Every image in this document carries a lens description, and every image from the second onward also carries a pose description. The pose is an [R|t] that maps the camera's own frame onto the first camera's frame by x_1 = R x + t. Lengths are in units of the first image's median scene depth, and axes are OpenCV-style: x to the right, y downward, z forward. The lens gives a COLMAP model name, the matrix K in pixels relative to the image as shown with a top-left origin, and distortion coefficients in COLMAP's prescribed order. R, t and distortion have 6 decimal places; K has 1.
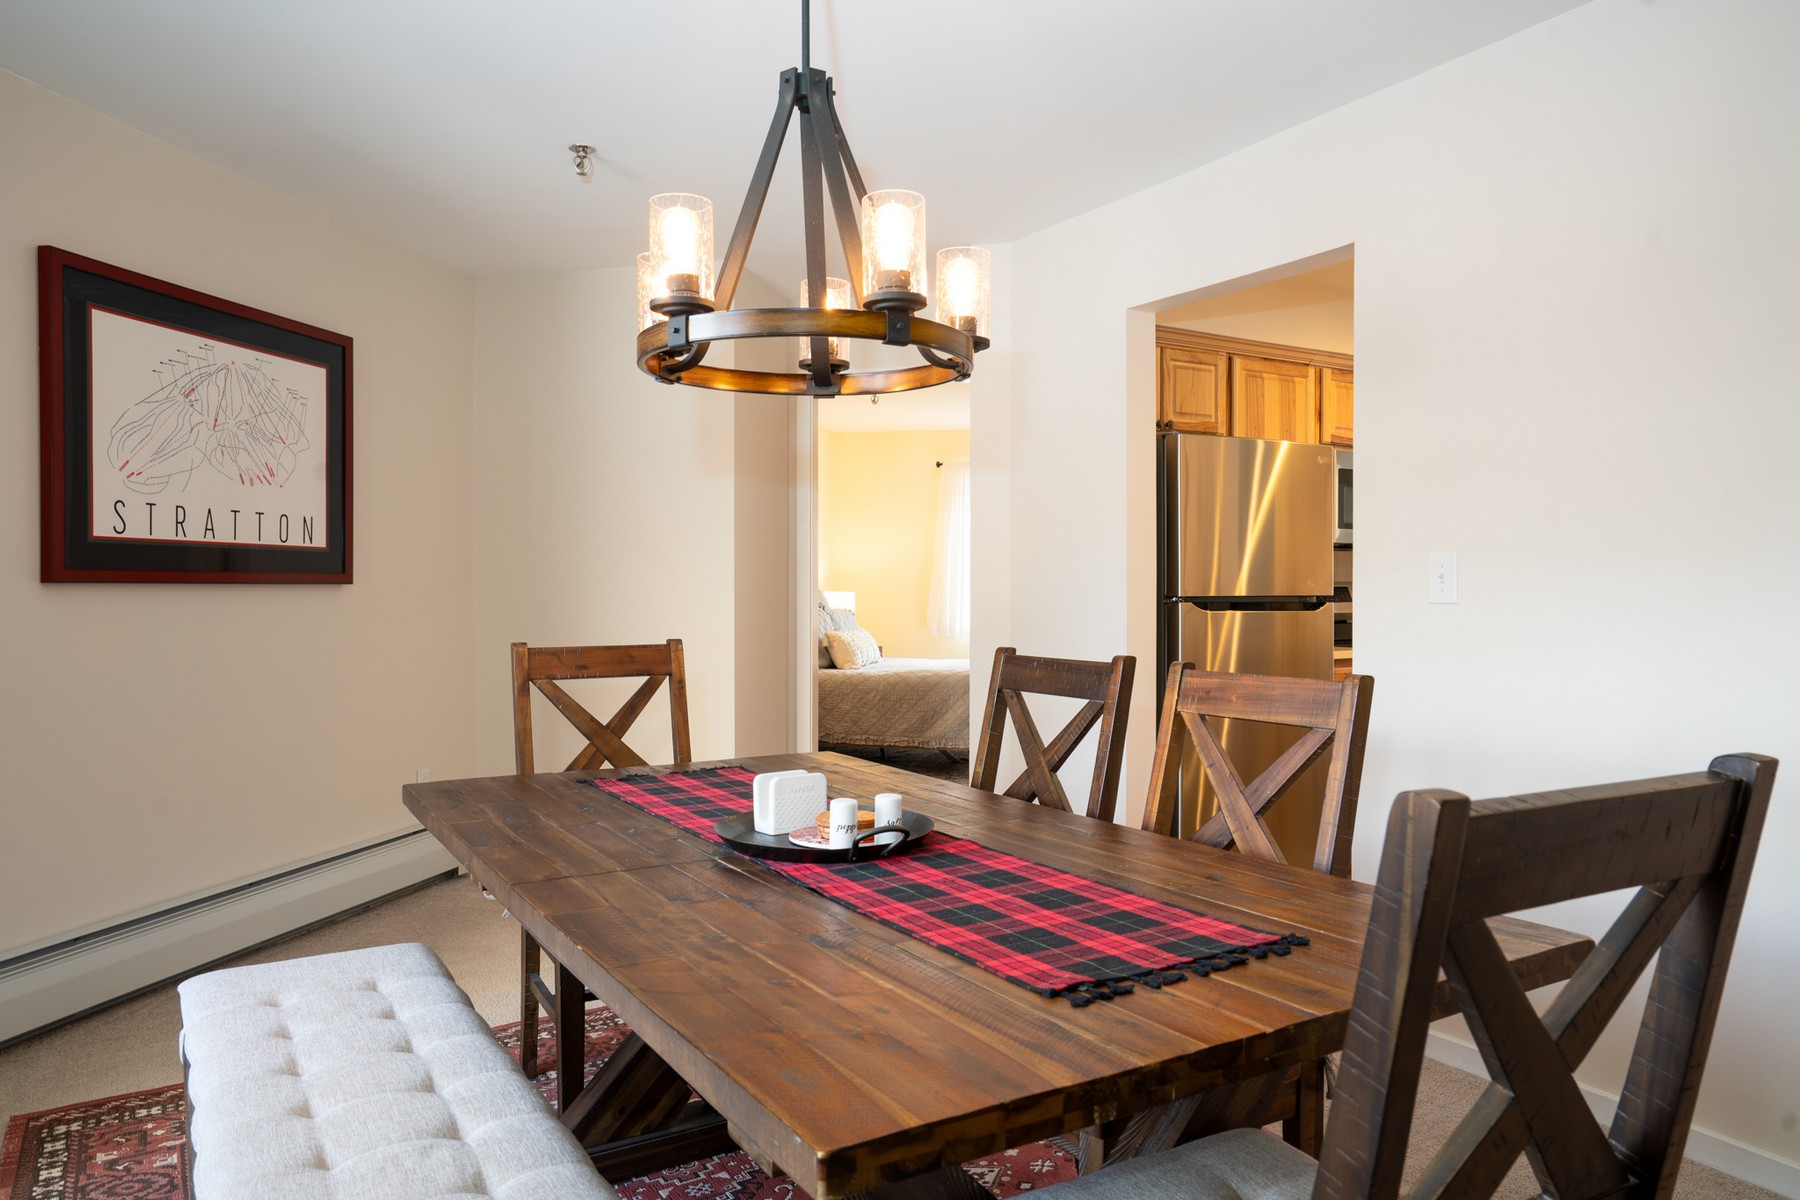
lens RADIAL K [[1236.8, 0, 885.0], [0, 1236.8, 593.2], [0, 0, 1]] dist [-0.003356, 0.005049]
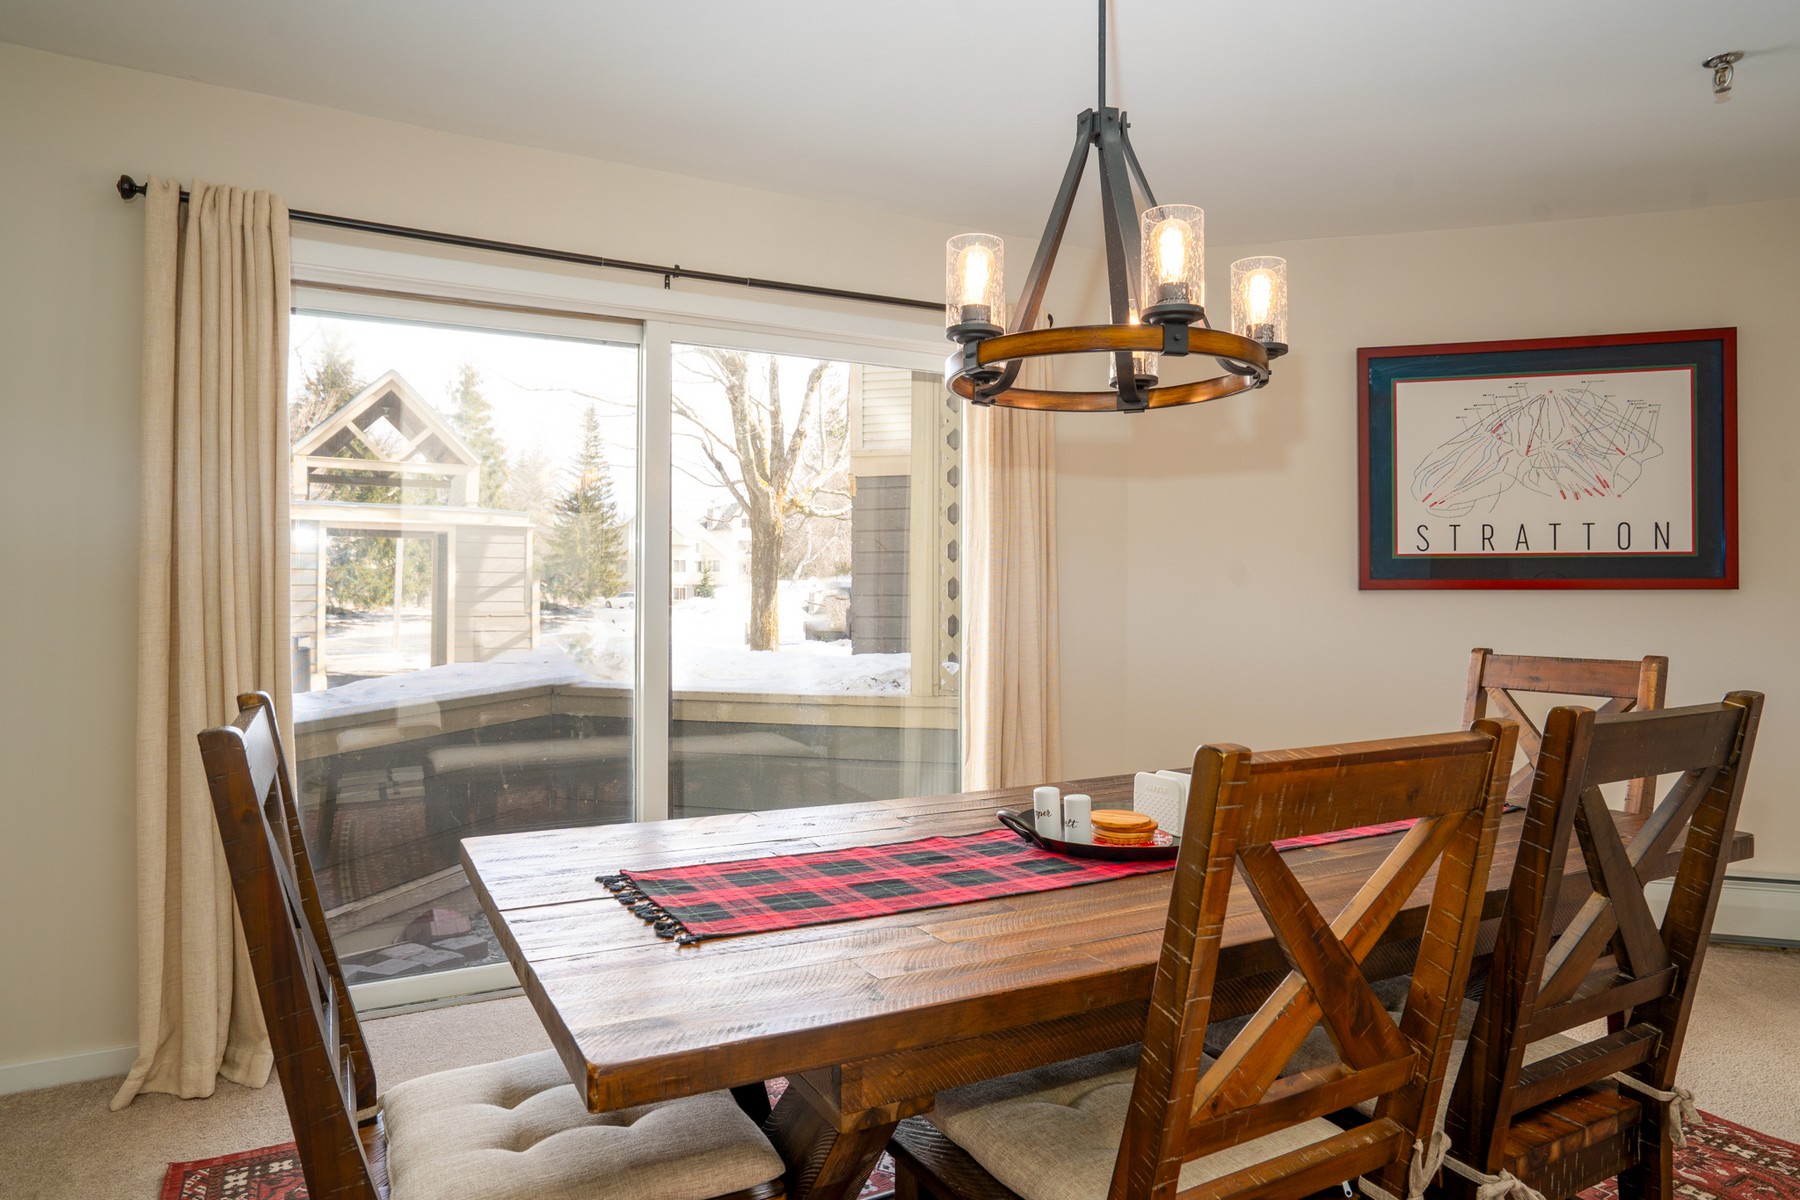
lens RADIAL K [[1077.1, 0, 917.7], [0, 1077.1, 580.0], [0, 0, 1]] dist [-0.021184, 0.016395]
pose [[-0.048346, -0.013855, -0.998735, 0.480980], [-0.001954, 0.999903, -0.013776, -0.001568], [0.998829, 0.001286, -0.048369, 0.488640]]
